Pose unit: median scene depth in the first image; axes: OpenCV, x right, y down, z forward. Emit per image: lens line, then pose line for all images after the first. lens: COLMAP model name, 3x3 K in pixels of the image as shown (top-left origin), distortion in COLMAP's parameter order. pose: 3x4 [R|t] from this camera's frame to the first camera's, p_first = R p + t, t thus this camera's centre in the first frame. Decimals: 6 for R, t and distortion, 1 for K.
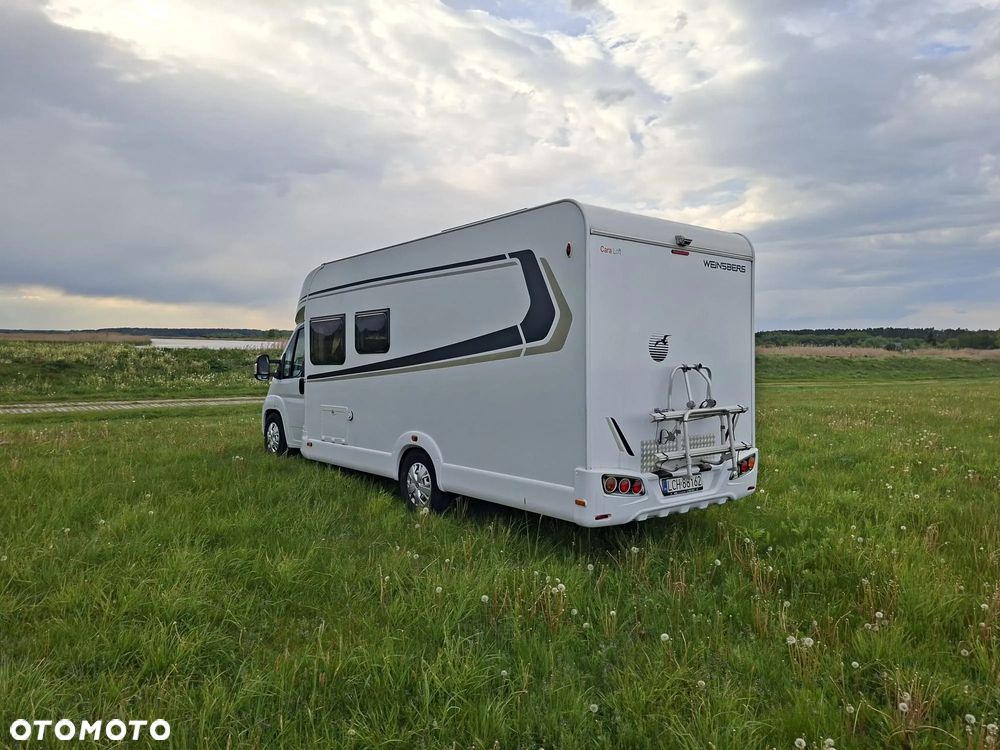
lens RADIAL K [[703.5, 0, 501.0], [0, 703.5, 364.1], [0, 0, 1]] dist [0.113407, -0.099241]
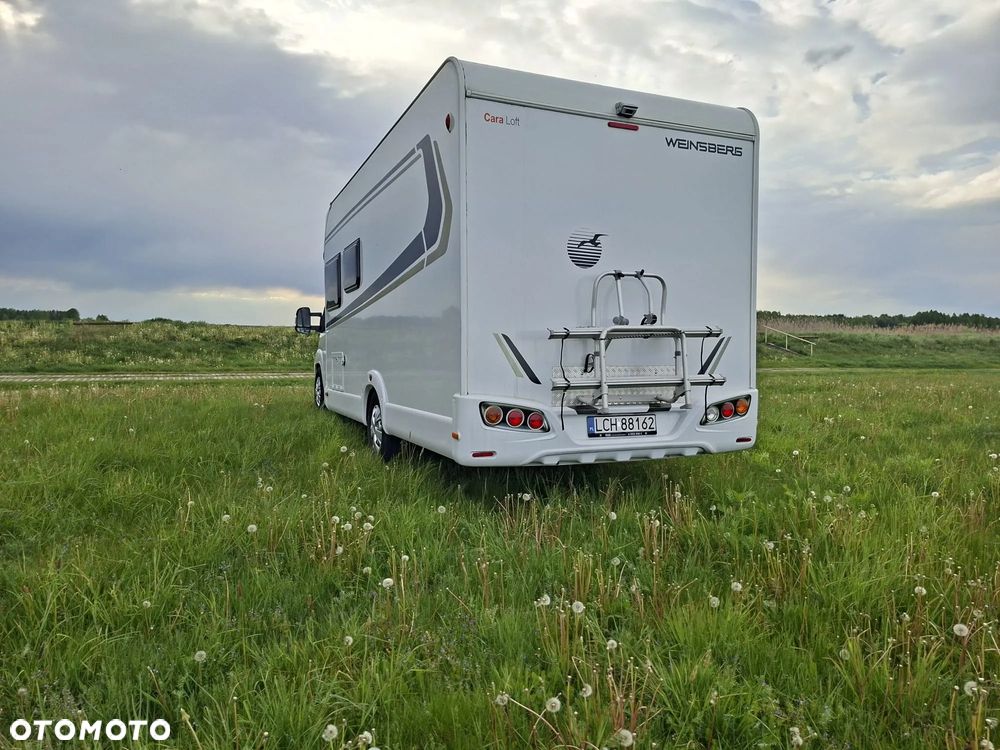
lens RADIAL K [[699.8, 0, 500.2], [0, 699.8, 382.5], [0, 0, 1]] dist [0.095544, -0.086097]
pose [[0.960171, 0.010391, -0.279220, 0.226245], [-0.000656, 0.999389, 0.034934, 0.062265], [0.279412, -0.033360, 0.959592, 0.141900]]
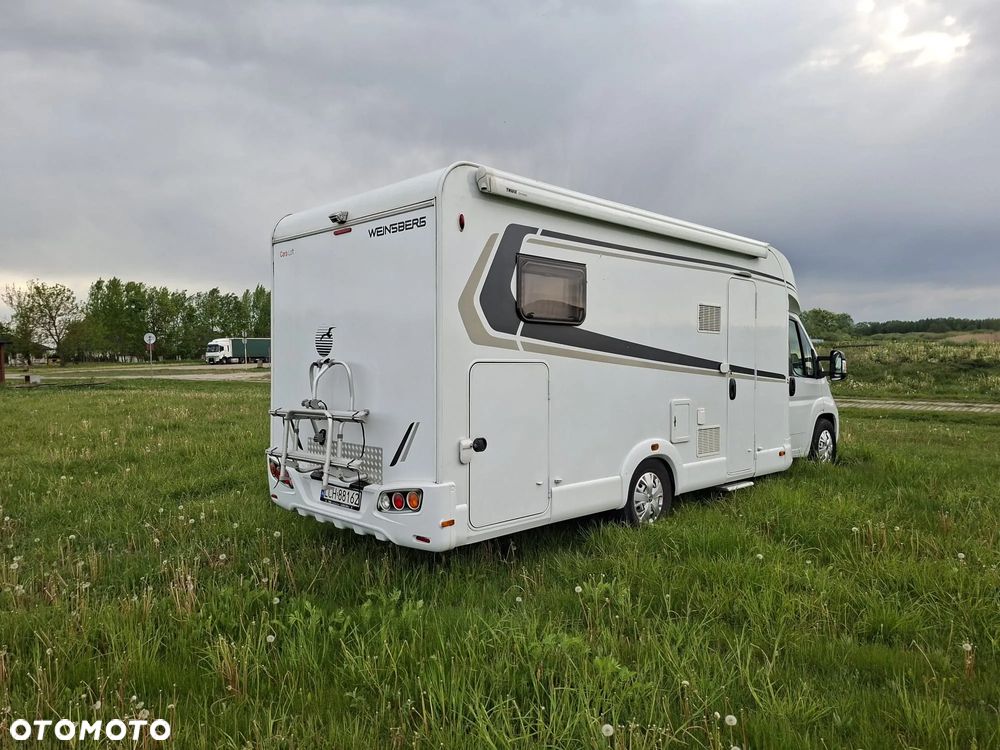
lens RADIAL K [[694.1, 0, 501.3], [0, 694.1, 370.3], [0, 0, 1]] dist [0.090188, -0.087501]
pose [[0.086963, 0.011866, -0.996141, 0.747530], [-0.003772, 0.999926, 0.011582, 0.002161], [0.996204, 0.002750, 0.087002, 0.741167]]
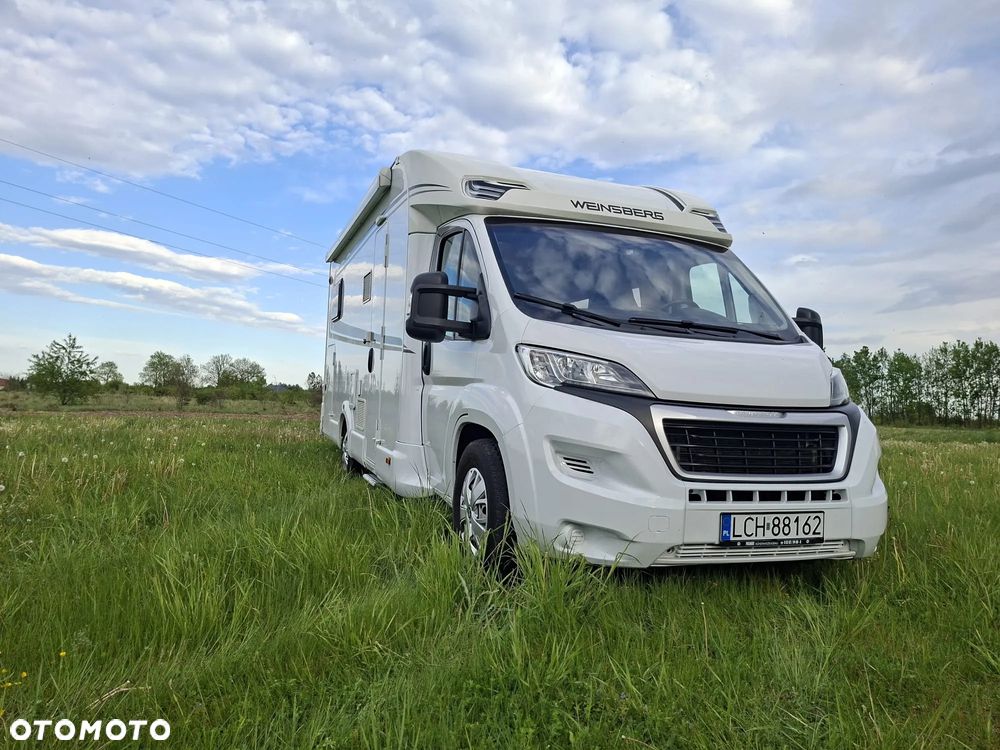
lens RADIAL K [[708.1, 0, 503.6], [0, 708.1, 362.9], [0, 0, 1]] dist [0.100691, -0.152712]
pose [[-0.943030, -0.034878, 0.330873, -0.336311], [-0.049016, 0.998203, -0.034478, 0.050415], [-0.329076, -0.048732, -0.943045, 1.651425]]
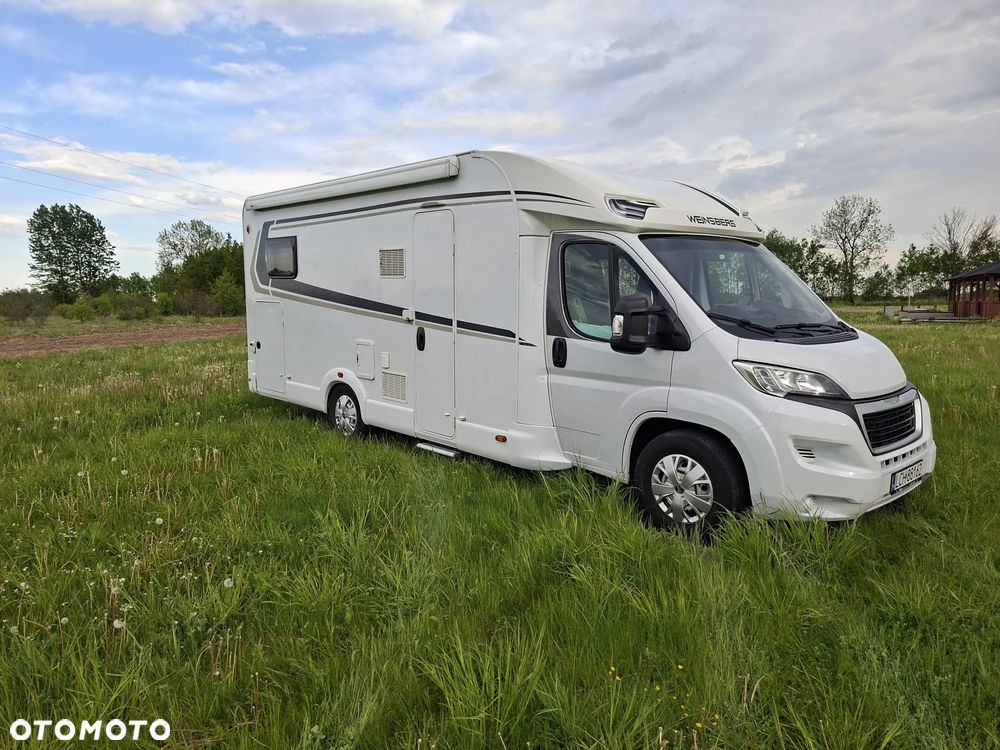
lens RADIAL K [[694.1, 0, 501.3], [0, 694.1, 370.3], [0, 0, 1]] dist [0.090188, -0.087501]
pose [[-0.998667, 0.003950, -0.051463, -0.040828], [-0.002336, 0.992586, 0.121518, -0.022128], [0.051561, 0.121476, -0.991254, 1.752326]]
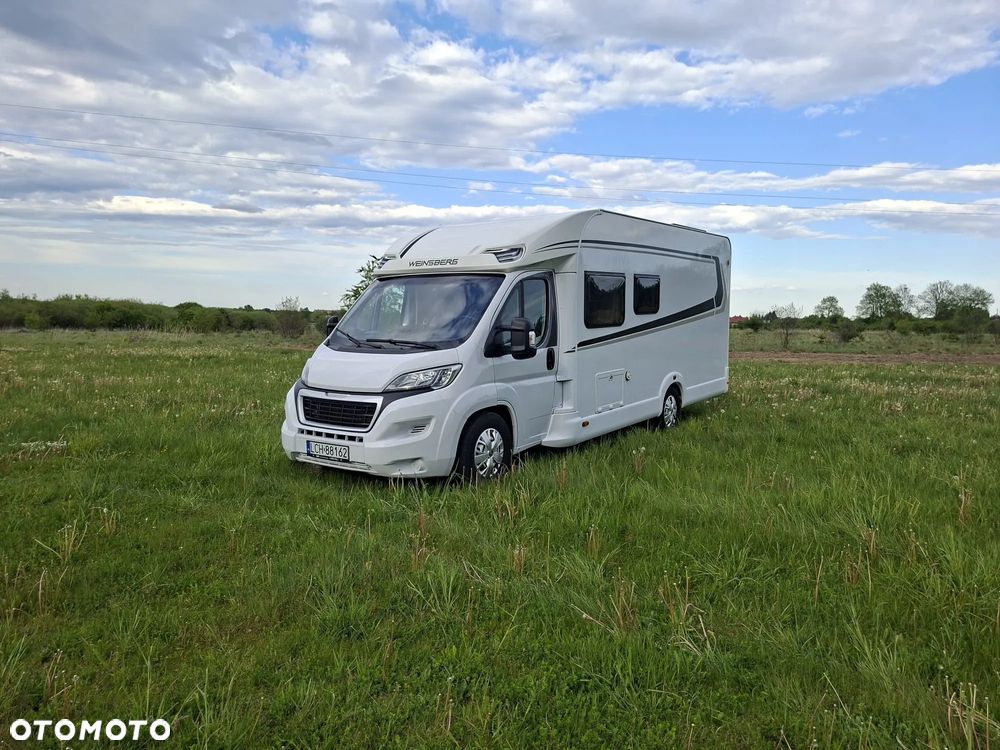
lens RADIAL K [[694.1, 0, 501.3], [0, 694.1, 370.3], [0, 0, 1]] dist [0.090188, -0.087501]
pose [[-0.271748, -0.086912, 0.958436, -1.018652], [0.009590, 0.995620, 0.093003, -0.026711], [-0.962321, 0.034465, -0.269725, 1.310514]]
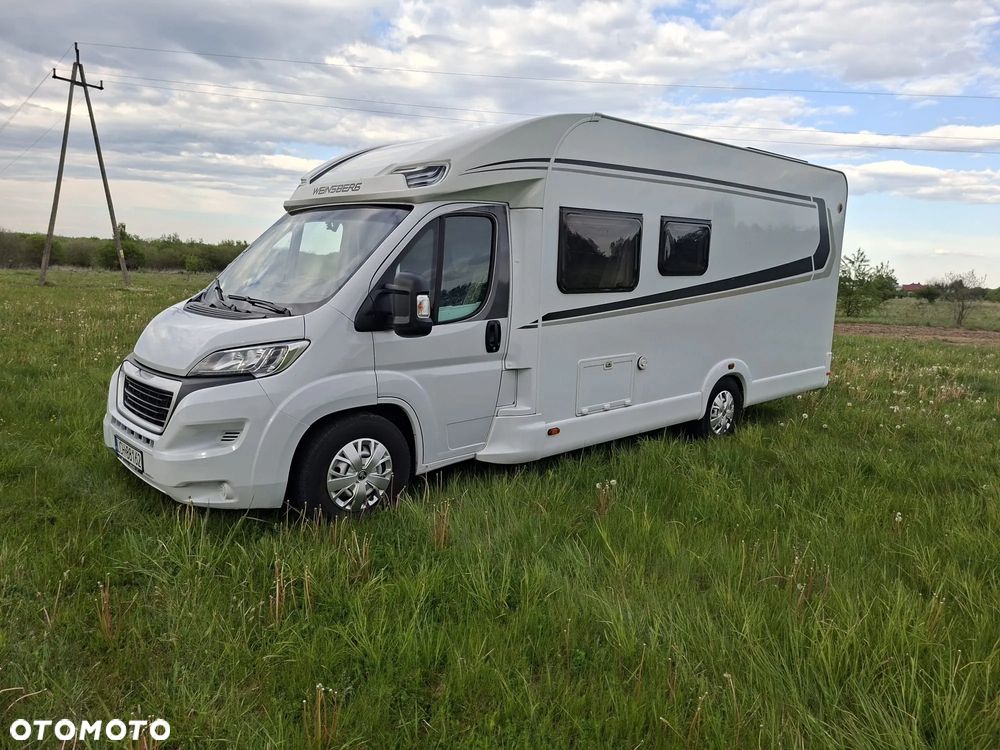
lens RADIAL K [[694.1, 0, 501.3], [0, 694.1, 370.3], [0, 0, 1]] dist [0.090188, -0.087501]
pose [[-0.072006, -0.156404, 0.985065, -0.812592], [-0.023277, 0.987623, 0.155109, -0.022915], [-0.997133, -0.011760, -0.074755, 1.082783]]
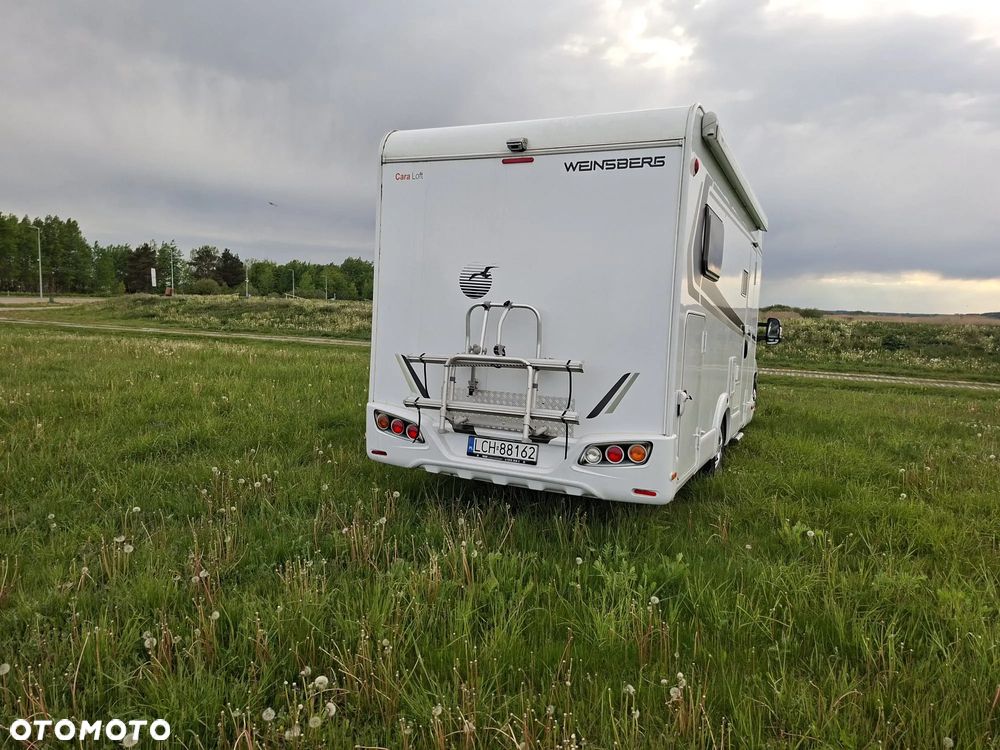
lens RADIAL K [[694.1, 0, 501.3], [0, 694.1, 370.3], [0, 0, 1]] dist [0.090188, -0.087501]
pose [[0.426144, 0.079317, -0.901172, 0.638717], [-0.051524, 0.996660, 0.063357, 0.018132], [0.903187, 0.019433, 0.428807, 0.432678]]
